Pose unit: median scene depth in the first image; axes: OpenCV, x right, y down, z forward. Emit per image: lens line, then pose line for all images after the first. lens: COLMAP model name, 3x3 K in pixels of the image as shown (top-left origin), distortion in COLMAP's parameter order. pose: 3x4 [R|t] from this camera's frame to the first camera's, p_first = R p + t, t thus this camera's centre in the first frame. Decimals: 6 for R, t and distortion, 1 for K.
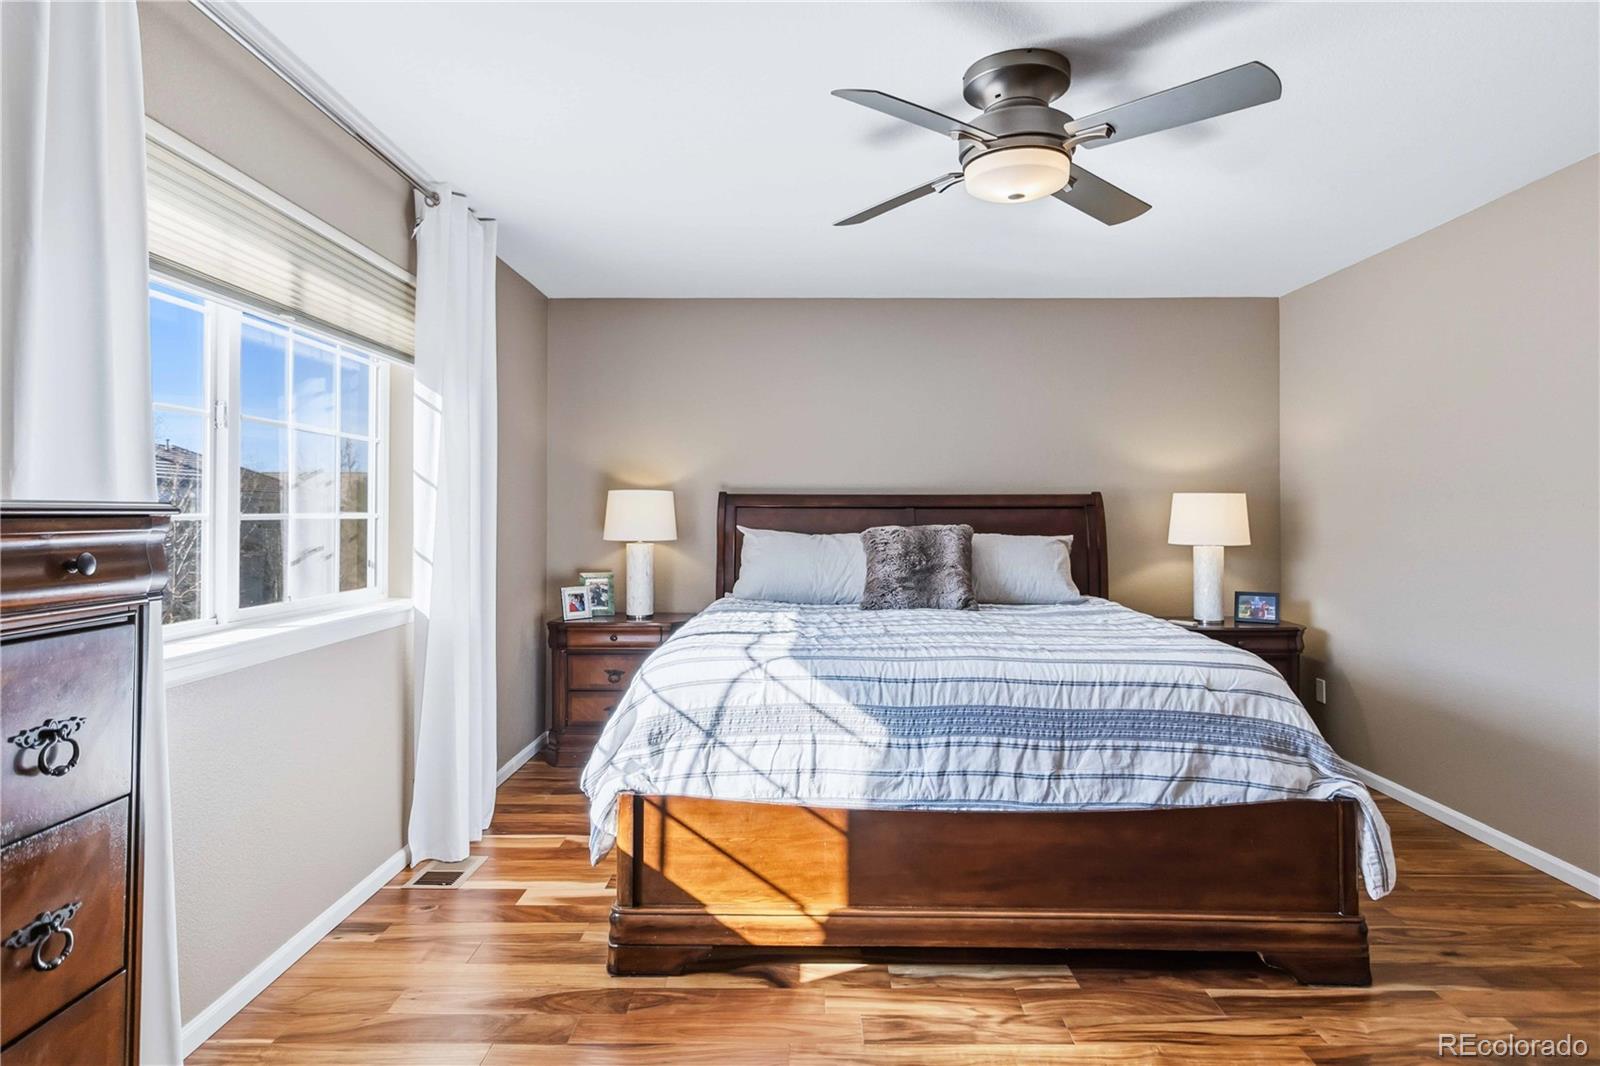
lens RADIAL K [[885.6, 0, 786.7], [0, 885.6, 498.0], [0, 0, 1]] dist [0.001144, 0.003428]
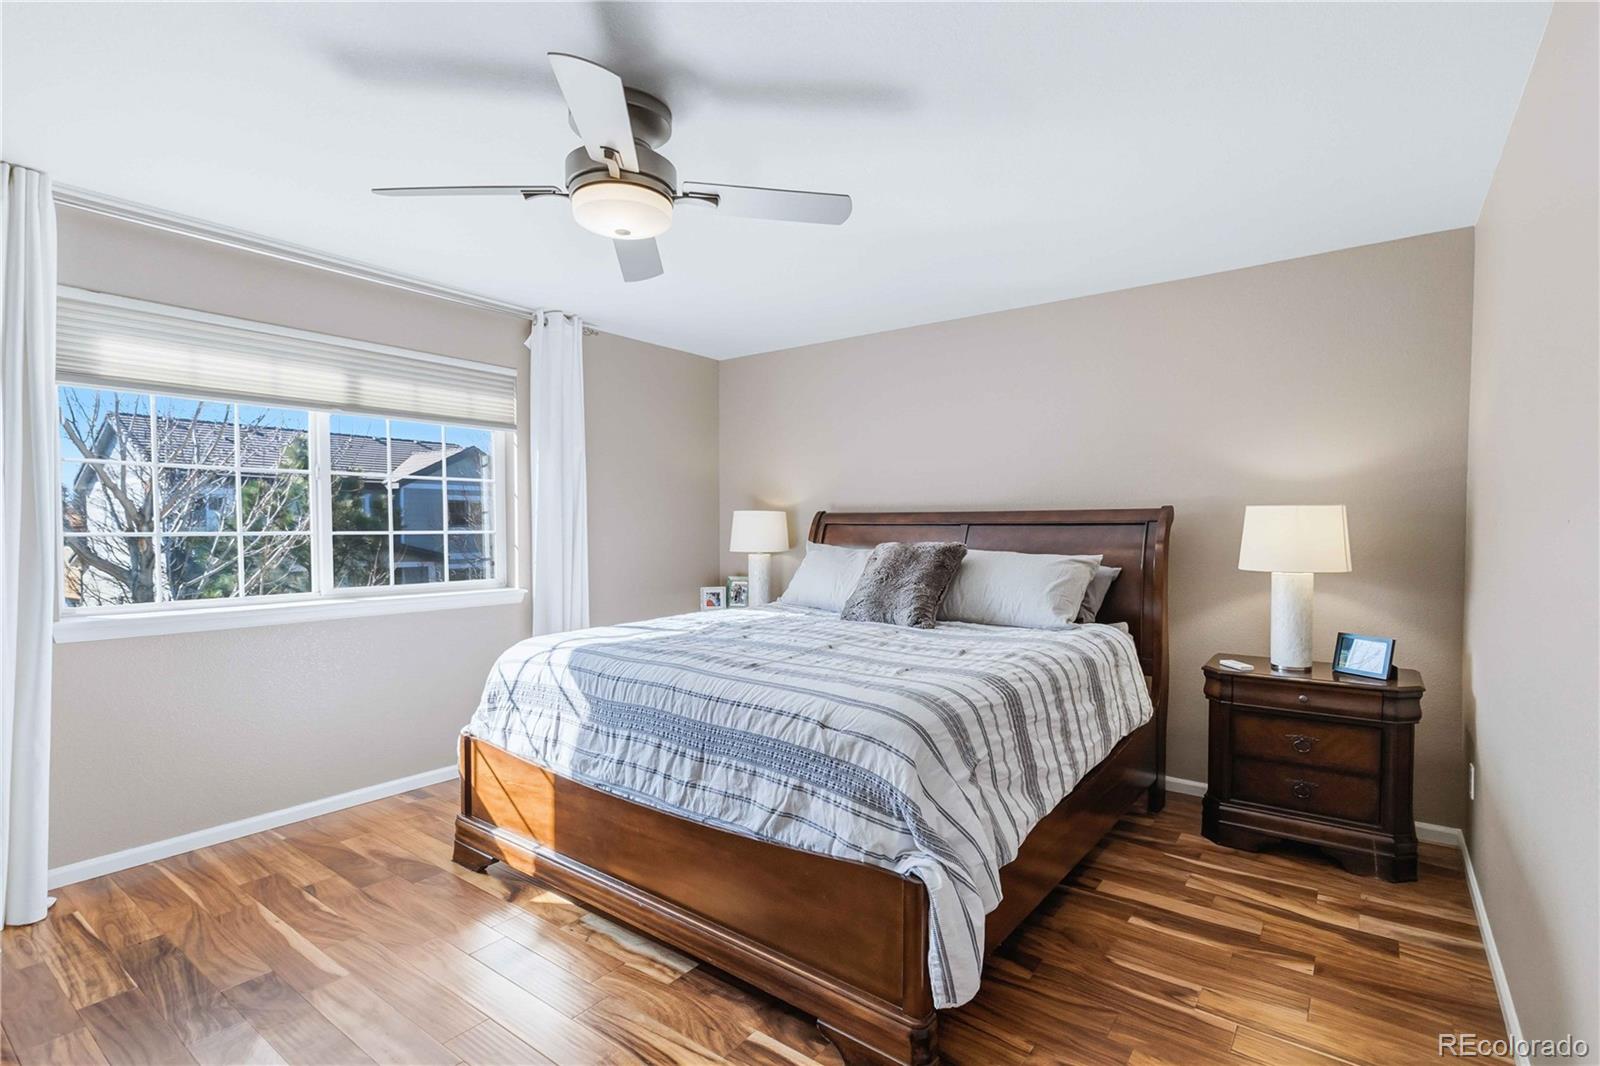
lens RADIAL K [[751.9, 0, 799.7], [0, 751.9, 541.4], [0, 0, 1]] dist [0.002874, -0.000250]
pose [[0.809999, 0.012306, -0.586302, 0.920361], [0.009795, 0.999356, 0.034507, -0.002667], [0.586350, -0.033693, 0.809357, 0.363643]]
